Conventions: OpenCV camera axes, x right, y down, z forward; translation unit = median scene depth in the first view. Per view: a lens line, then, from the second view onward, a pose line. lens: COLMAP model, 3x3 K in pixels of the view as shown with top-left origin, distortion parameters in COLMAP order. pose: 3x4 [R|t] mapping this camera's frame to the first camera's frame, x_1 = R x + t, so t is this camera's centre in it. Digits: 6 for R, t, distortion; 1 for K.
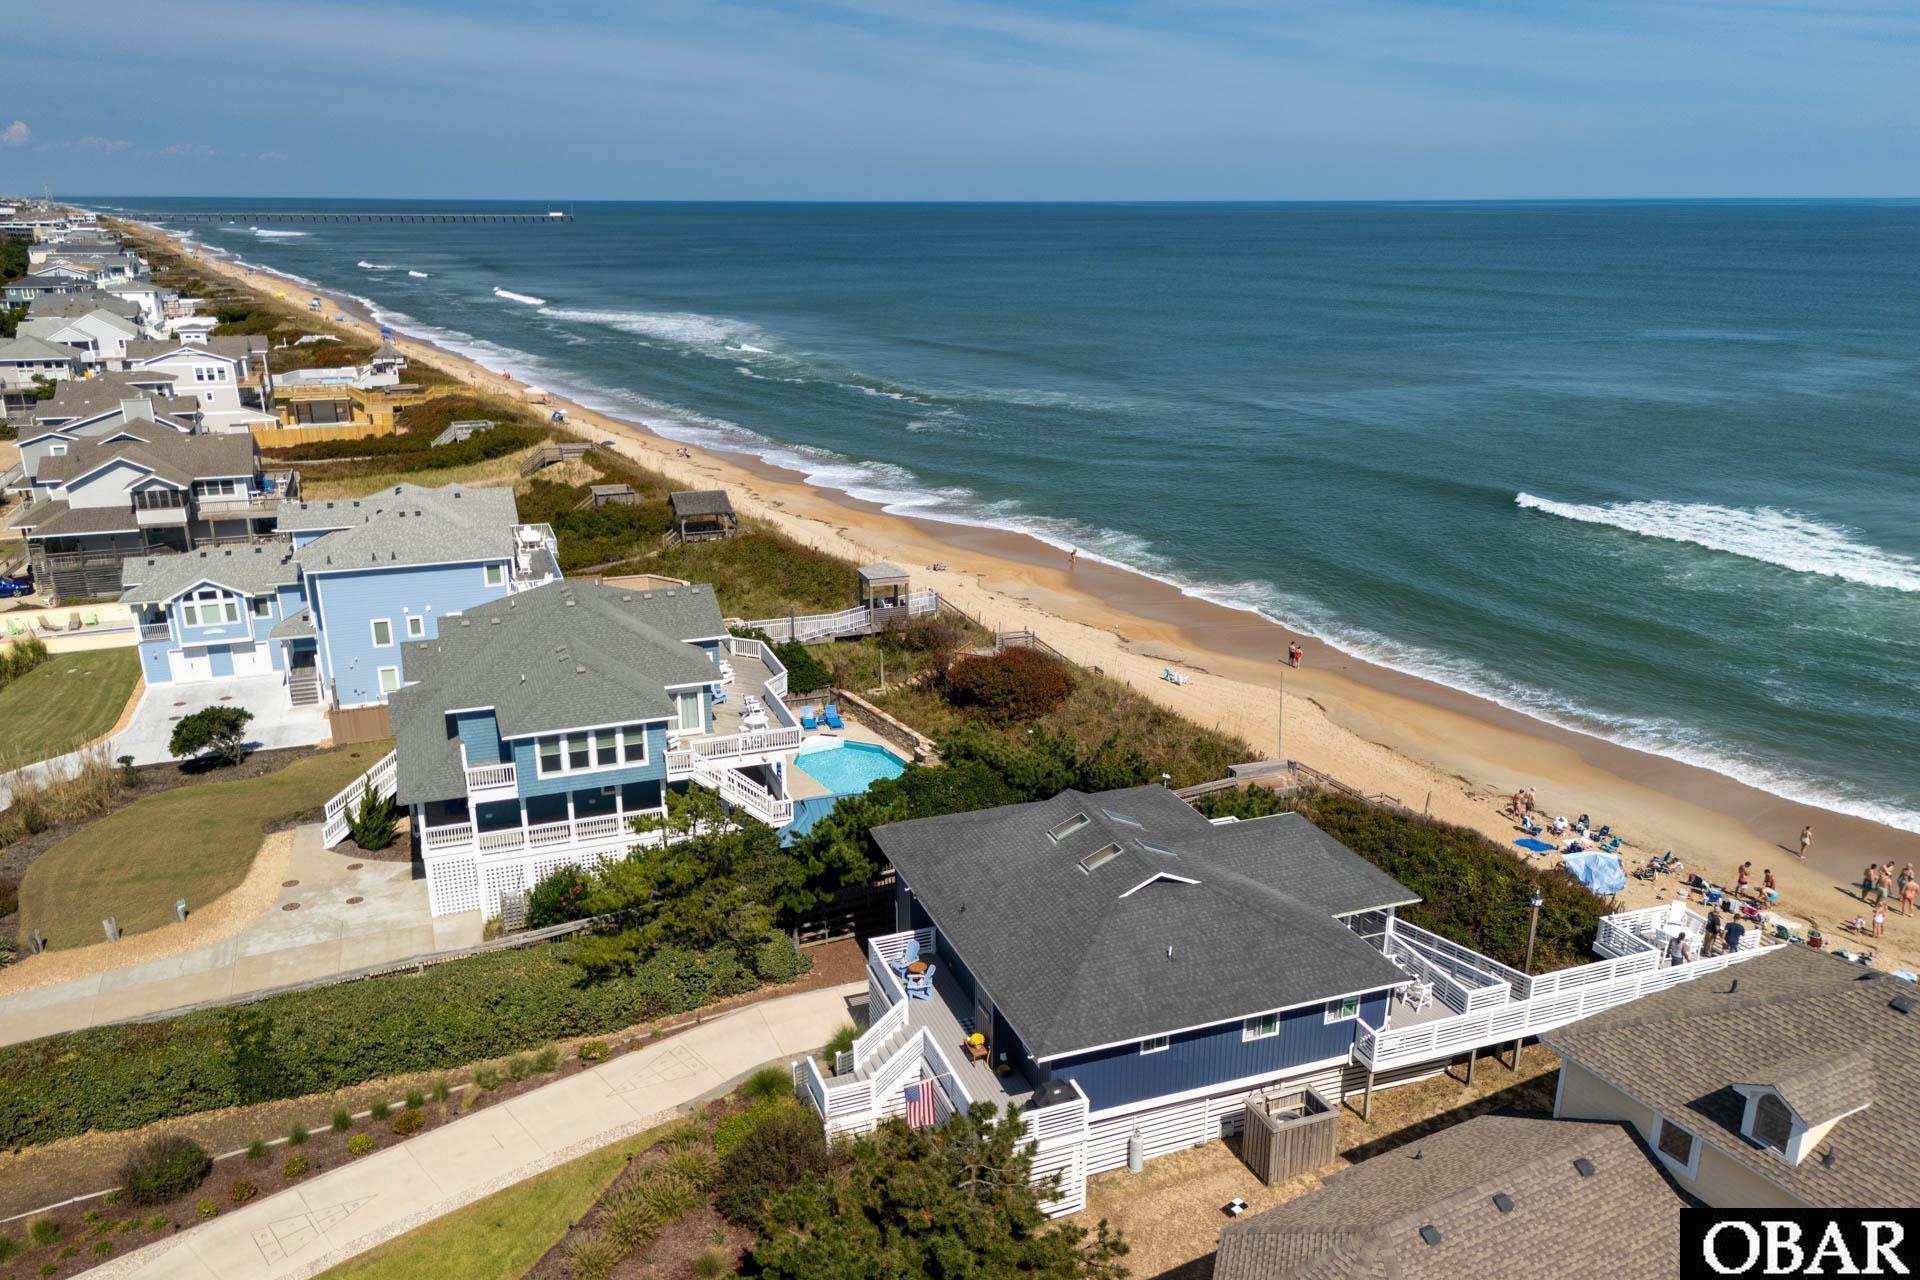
lens RADIAL K [[1379.1, 0, 960.0], [0, 1379.1, 640.0], [0, 0, 1]] dist [-0.000350, -0.000043]
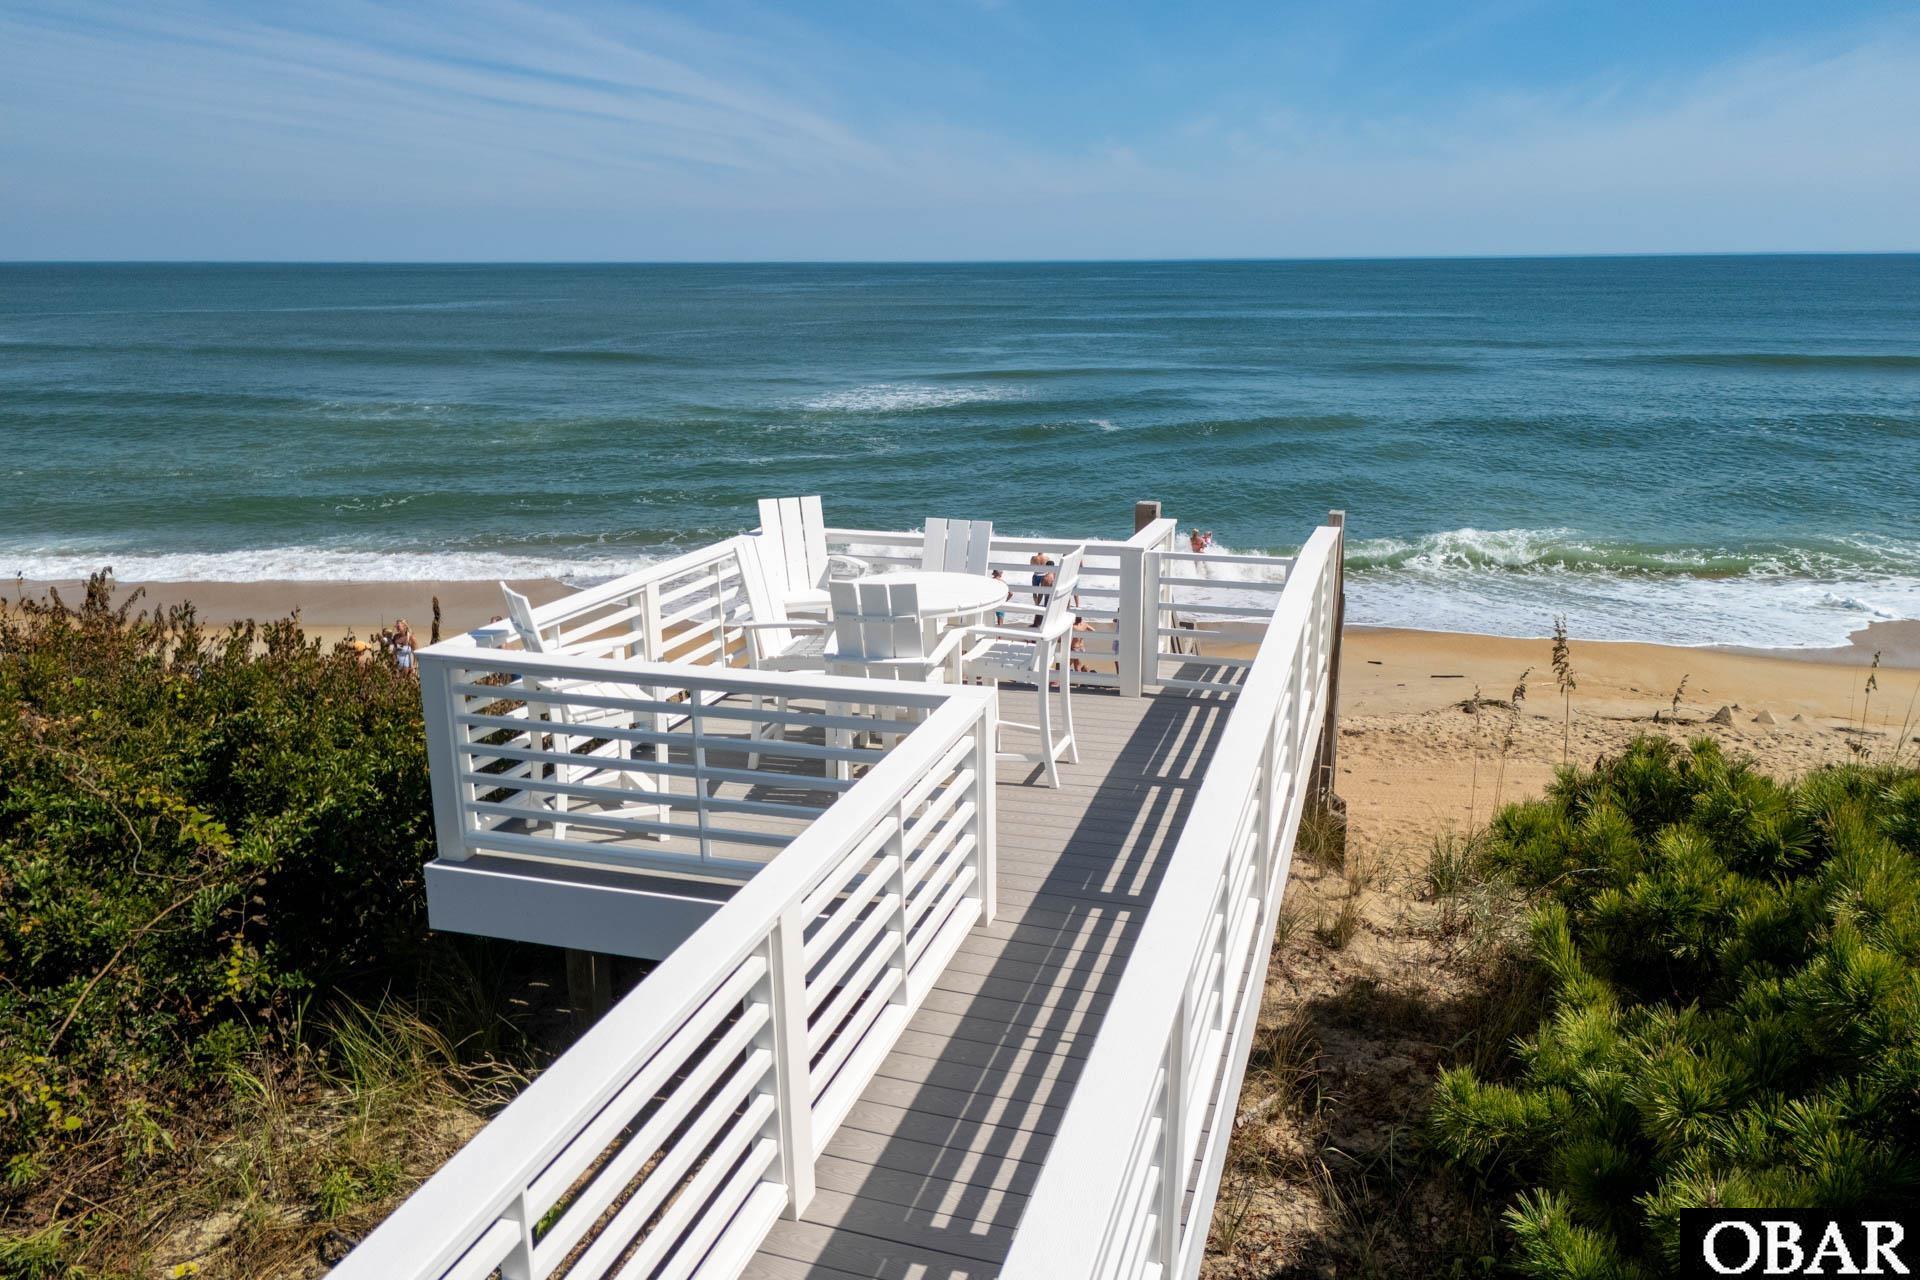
lens RADIAL K [[1379.1, 0, 960.0], [0, 1379.1, 640.0], [0, 0, 1]] dist [-0.000350, -0.000043]
pose [[0.602996, -0.197847, 0.772821, 0.387519], [0.205098, 0.974642, 0.089486, 0.192750], [-0.770928, 0.104544, 0.628283, 0.861255]]
